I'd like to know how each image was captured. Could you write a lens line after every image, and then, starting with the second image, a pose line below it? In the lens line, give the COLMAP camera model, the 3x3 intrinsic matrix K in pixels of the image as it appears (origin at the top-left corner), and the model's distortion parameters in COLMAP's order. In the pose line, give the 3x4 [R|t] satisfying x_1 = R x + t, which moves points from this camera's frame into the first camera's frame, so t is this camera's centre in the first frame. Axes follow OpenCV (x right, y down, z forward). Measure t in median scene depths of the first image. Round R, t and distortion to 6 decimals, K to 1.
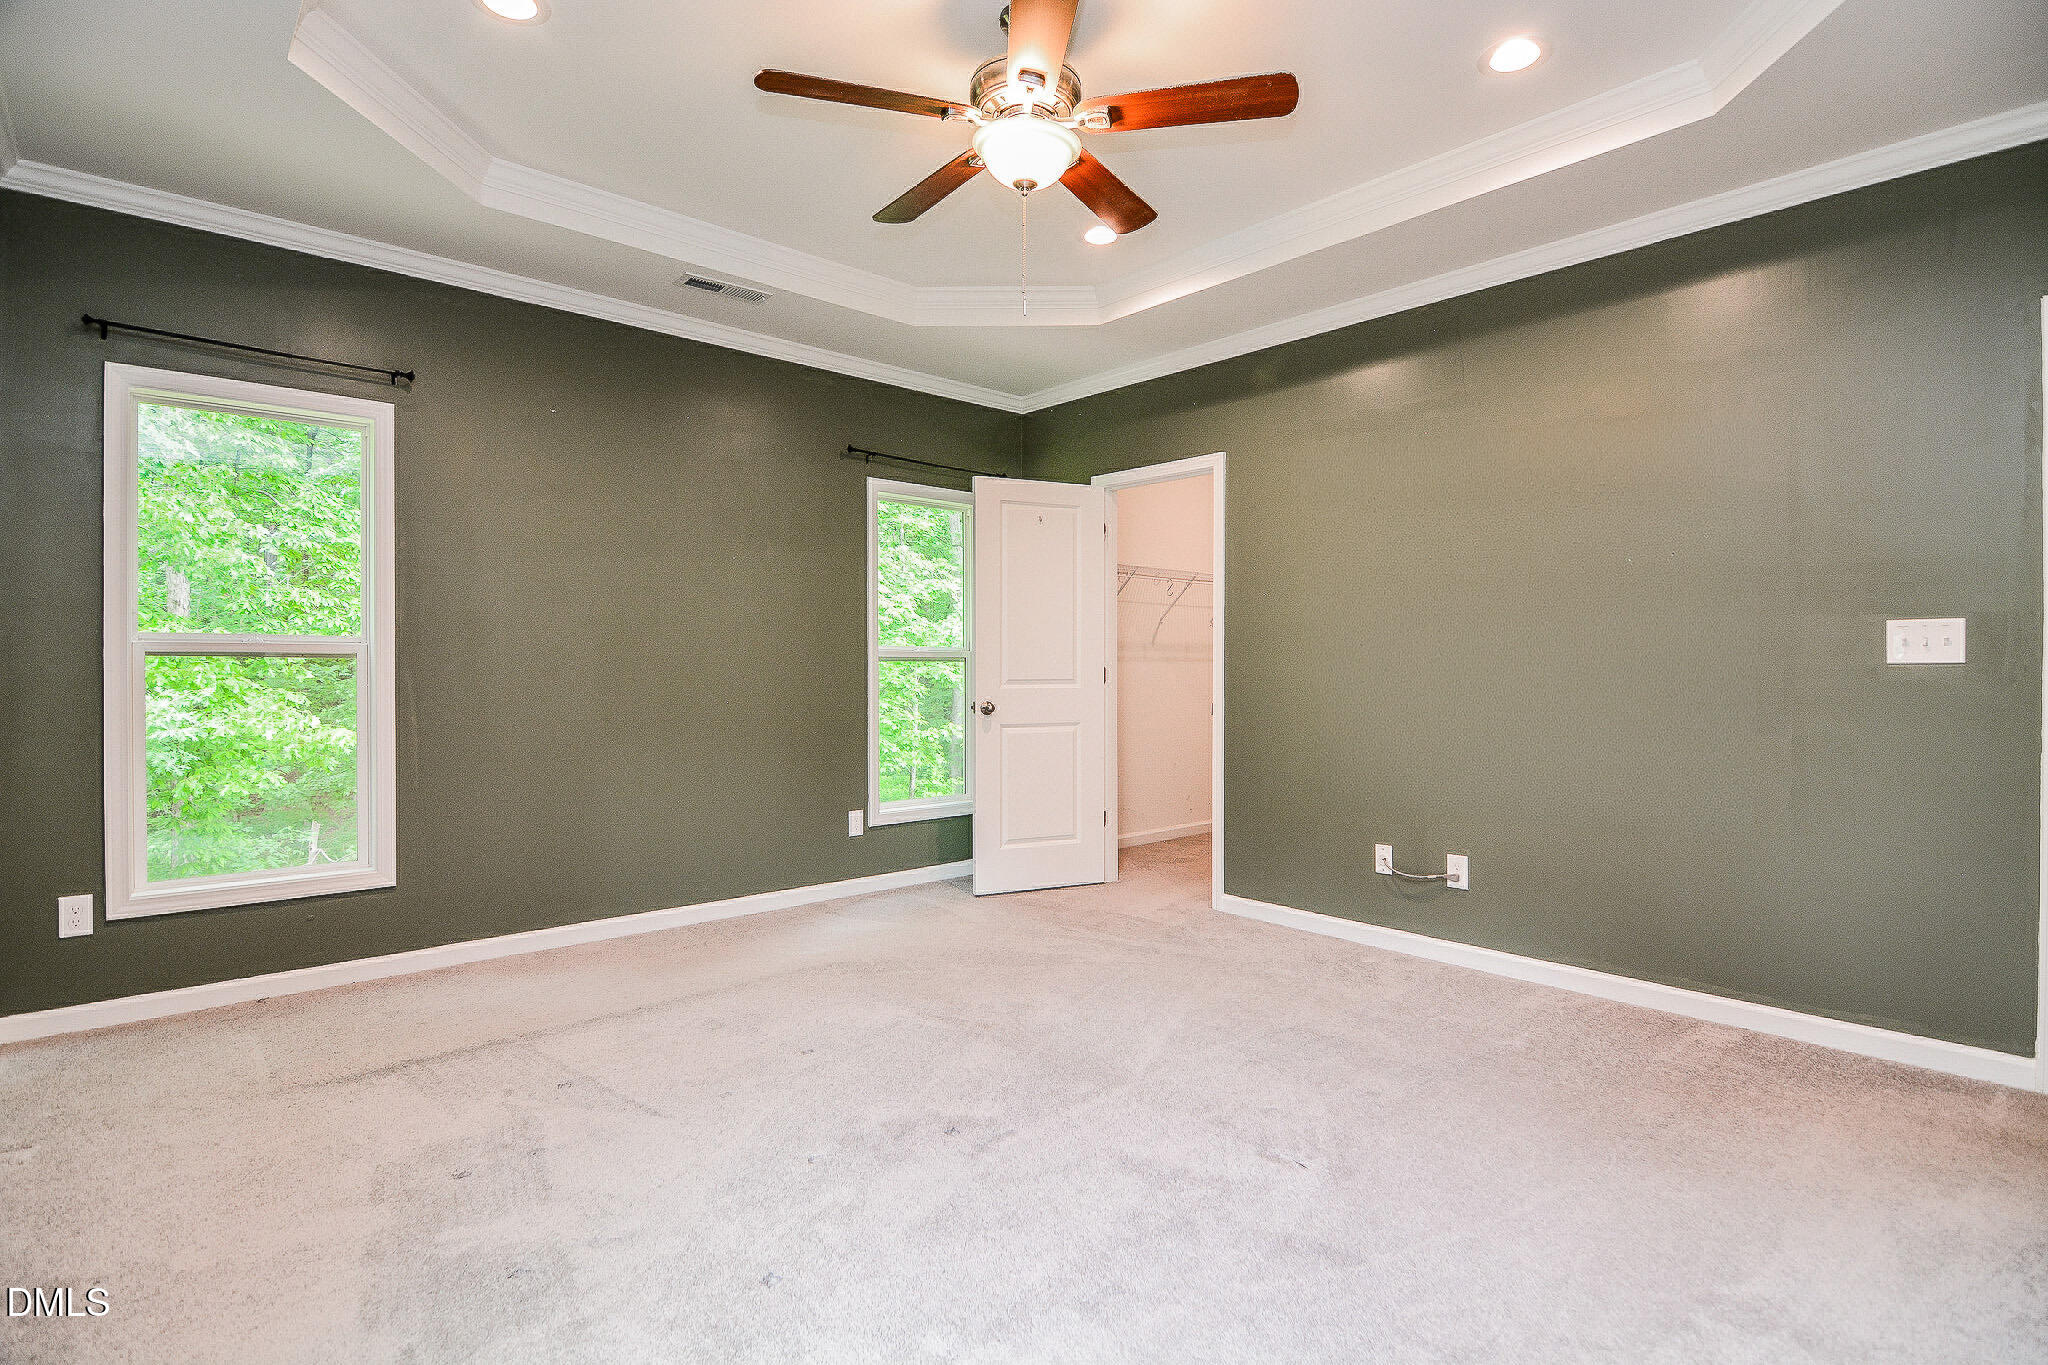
lens RADIAL K [[989.2, 0, 1024.0], [0, 989.2, 682.5], [0, 0, 1]] dist [-0.003682, -0.000822]
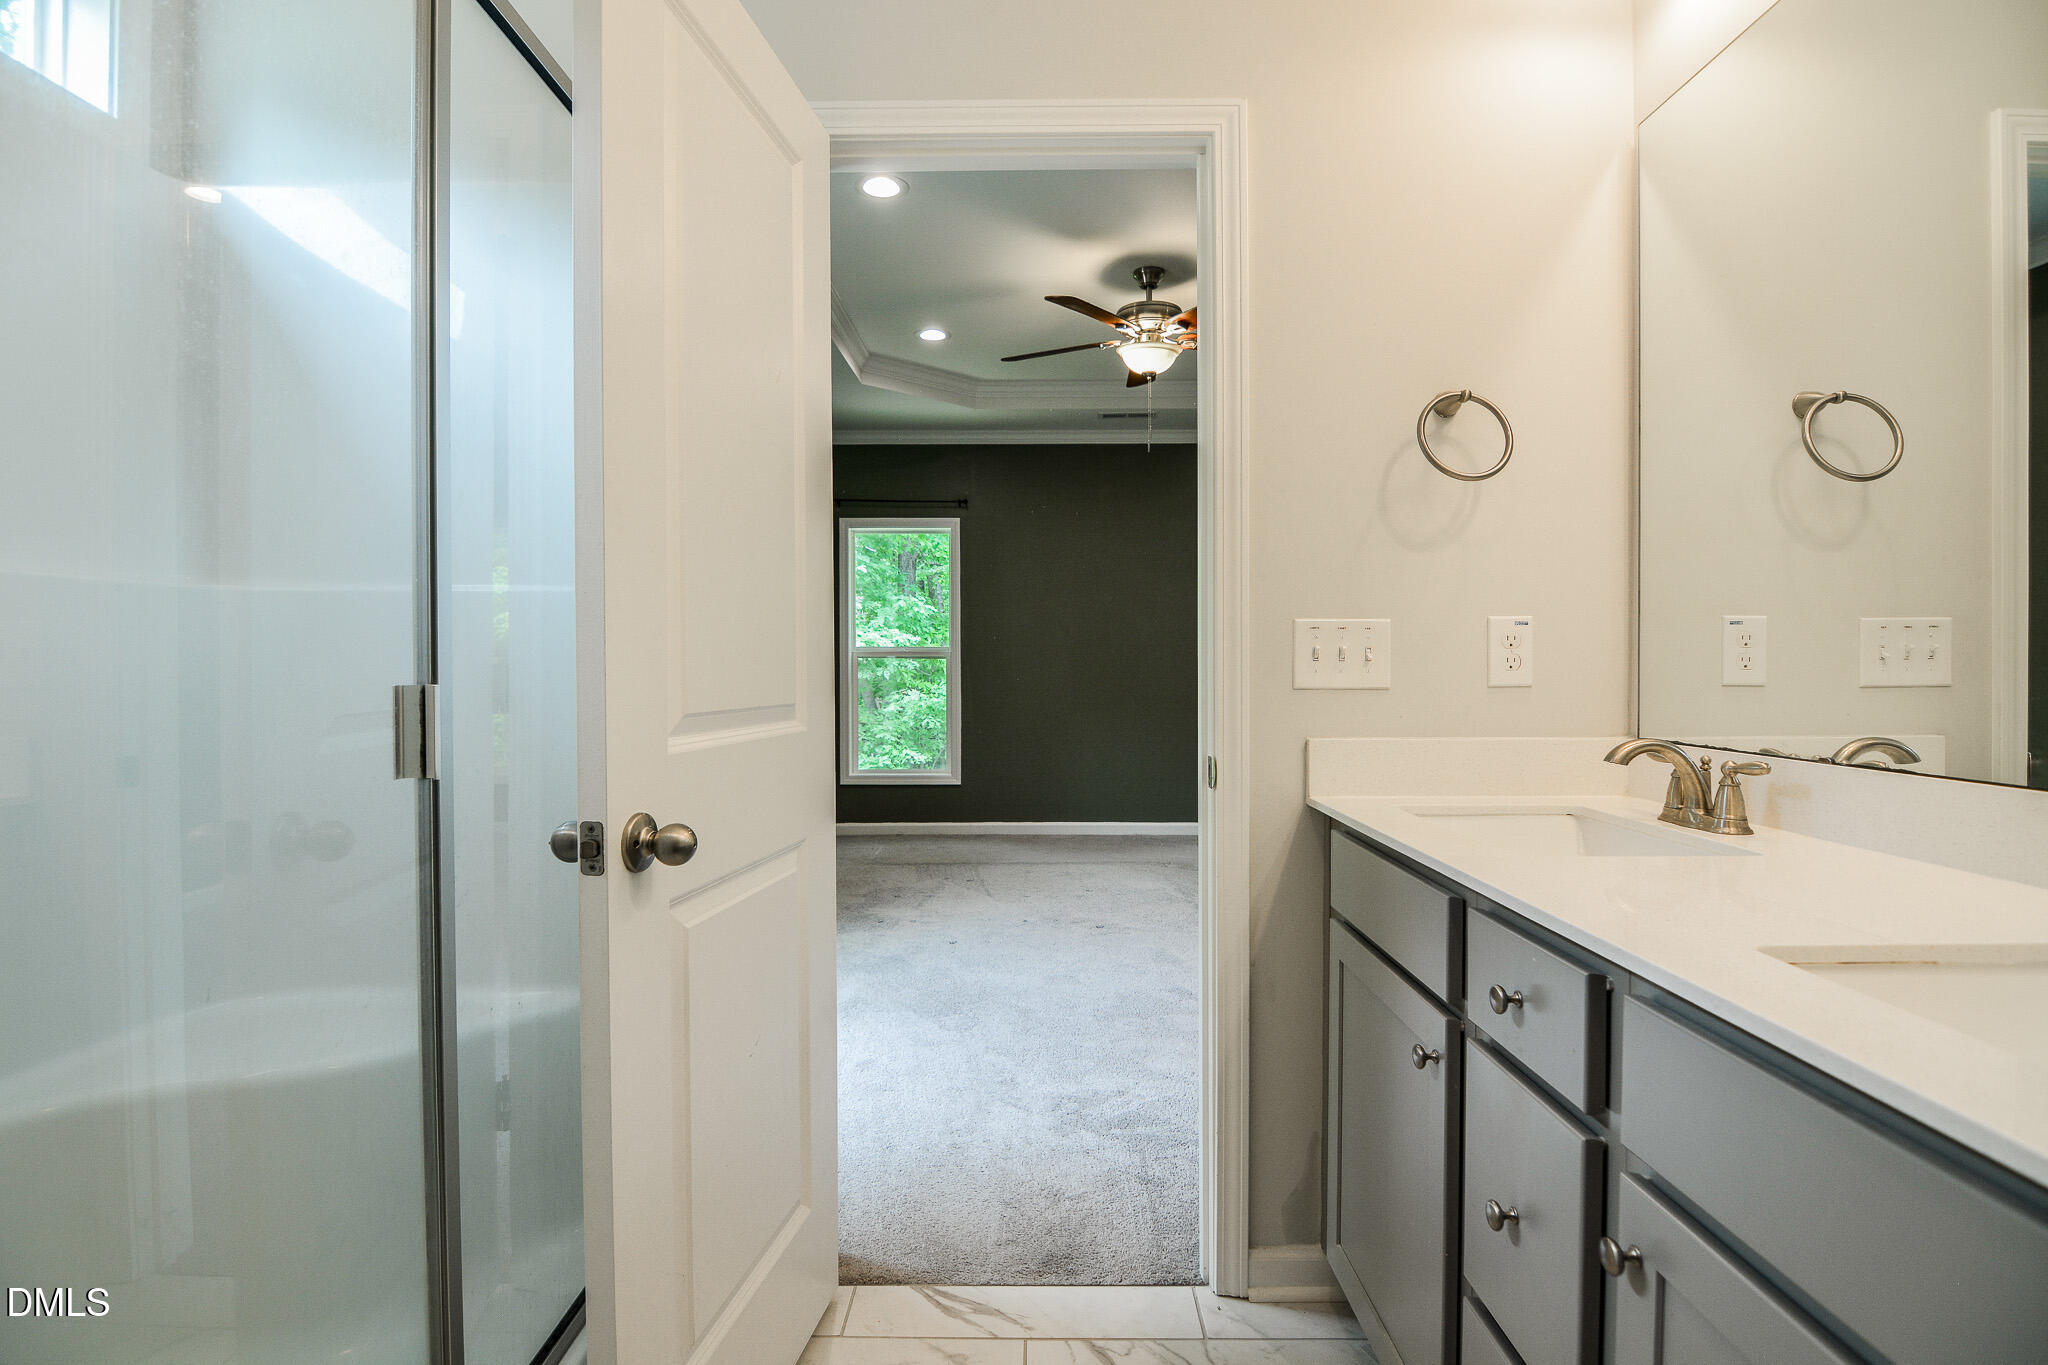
lens RADIAL K [[989.2, 0, 1024.0], [0, 989.2, 682.5], [0, 0, 1]] dist [-0.003682, -0.000822]
pose [[0.740014, 0.007918, -0.672545, 0.967000], [-0.002423, 0.999956, 0.009107, 0.002986], [0.672587, -0.005109, 0.740001, -0.377643]]
